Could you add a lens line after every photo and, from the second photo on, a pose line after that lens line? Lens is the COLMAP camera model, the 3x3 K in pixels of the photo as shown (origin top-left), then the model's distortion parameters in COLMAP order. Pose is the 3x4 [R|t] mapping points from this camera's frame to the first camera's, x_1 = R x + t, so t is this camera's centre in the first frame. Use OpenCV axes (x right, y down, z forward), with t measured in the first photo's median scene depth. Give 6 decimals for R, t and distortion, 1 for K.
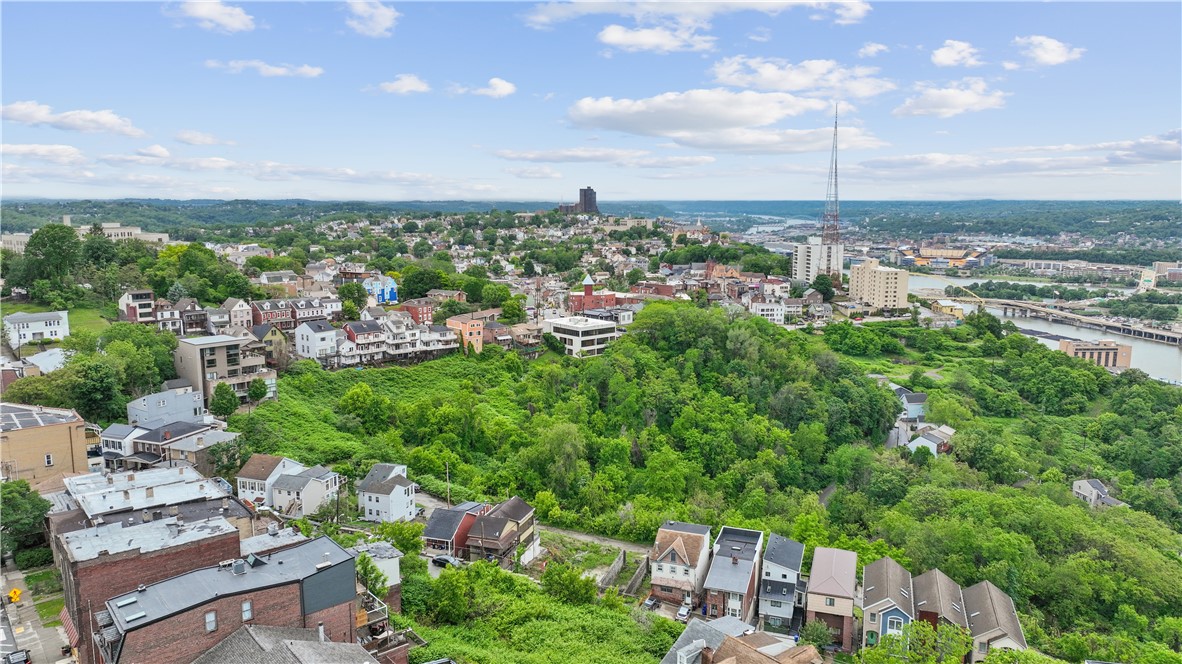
lens RADIAL K [[807.8, 0, 591.0], [0, 807.8, 332.0], [0, 0, 1]] dist [0.004668, -0.000319]
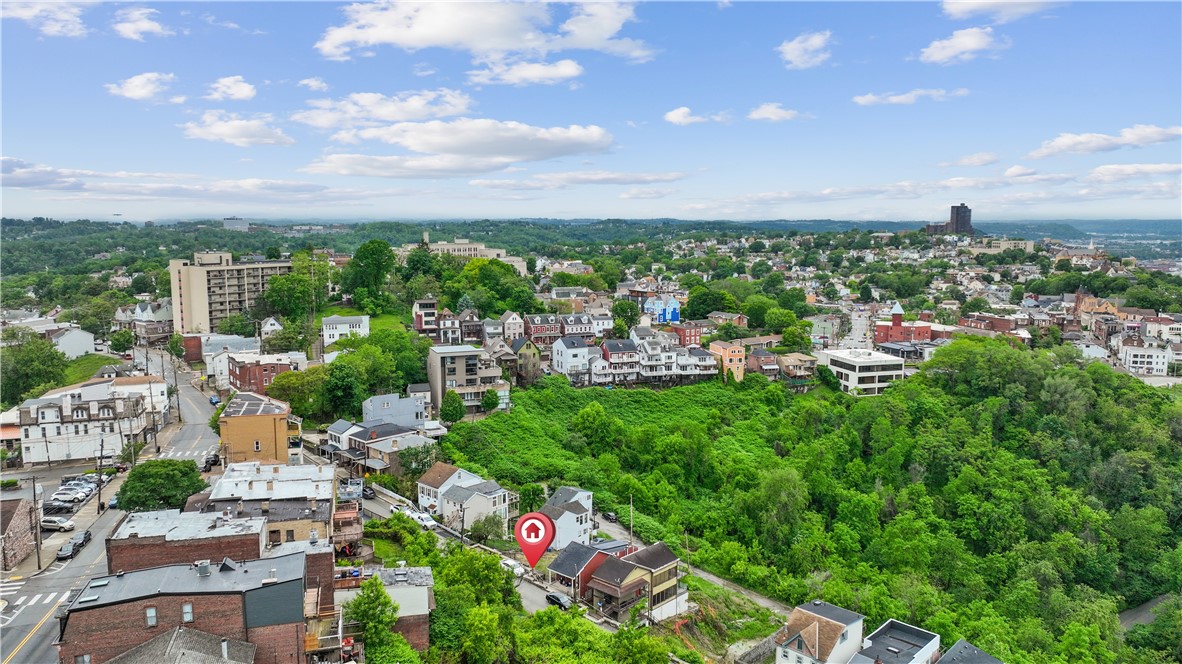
lens RADIAL K [[841.9, 0, 591.0], [0, 841.9, 332.0], [0, 0, 1]] dist [0.004319, 0.001000]
pose [[0.913896, 0.053876, -0.402358, 0.096417], [-0.065271, 0.997760, -0.014654, -0.005924], [0.400667, 0.039654, 0.915365, 0.045488]]
